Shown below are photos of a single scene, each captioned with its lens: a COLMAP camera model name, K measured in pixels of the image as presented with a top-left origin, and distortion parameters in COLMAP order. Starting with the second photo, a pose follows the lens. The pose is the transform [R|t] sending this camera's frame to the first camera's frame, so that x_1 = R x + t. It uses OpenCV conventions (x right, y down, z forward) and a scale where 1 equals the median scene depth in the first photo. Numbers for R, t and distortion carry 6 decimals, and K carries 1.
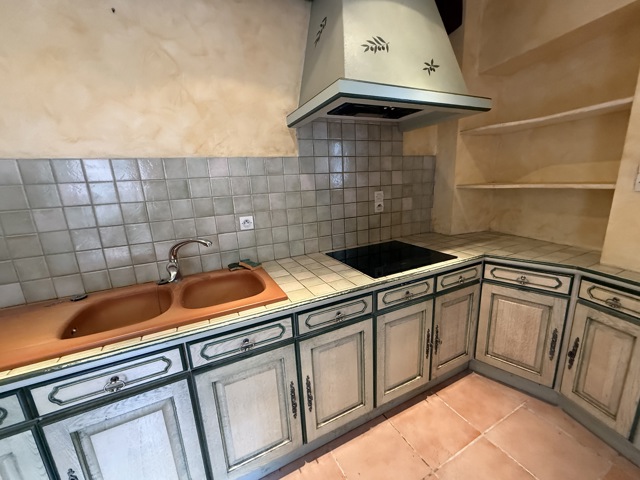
lens RADIAL K [[259.5, 0, 320.7], [0, 259.5, 240.2], [0, 0, 1]] dist [-0.002702, 0.000952]
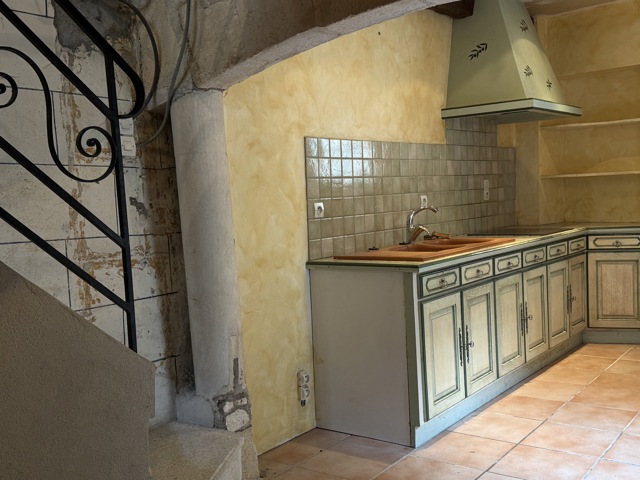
lens RADIAL K [[716.1, 0, 320.2], [0, 716.1, 246.3], [0, 0, 1]] dist [0.071724, 0.000000]
pose [[0.889180, -0.026252, 0.456803, -2.250353], [0.105130, 0.983365, -0.148127, 0.568279], [-0.445316, 0.179735, 0.877148, -1.545587]]
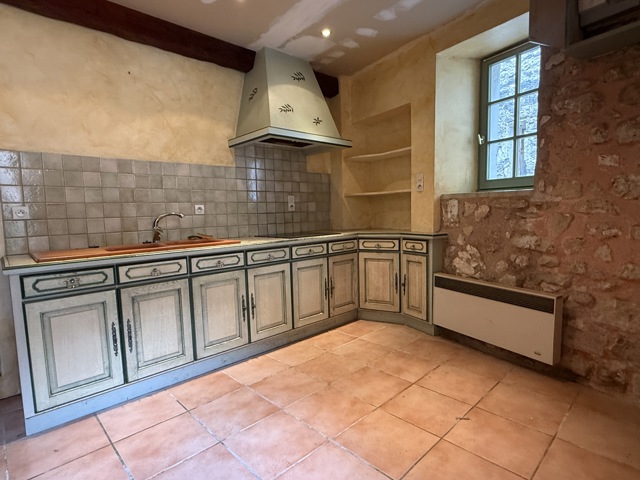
lens RADIAL K [[344.3, 0, 318.8], [0, 344.3, 242.2], [0, 0, 1]] dist [0.002235, -0.000420]
pose [[0.957081, -0.003891, 0.289795, -0.229578], [0.046958, 0.988780, -0.141806, 0.444279], [-0.285991, 0.149328, 0.946525, -1.021721]]
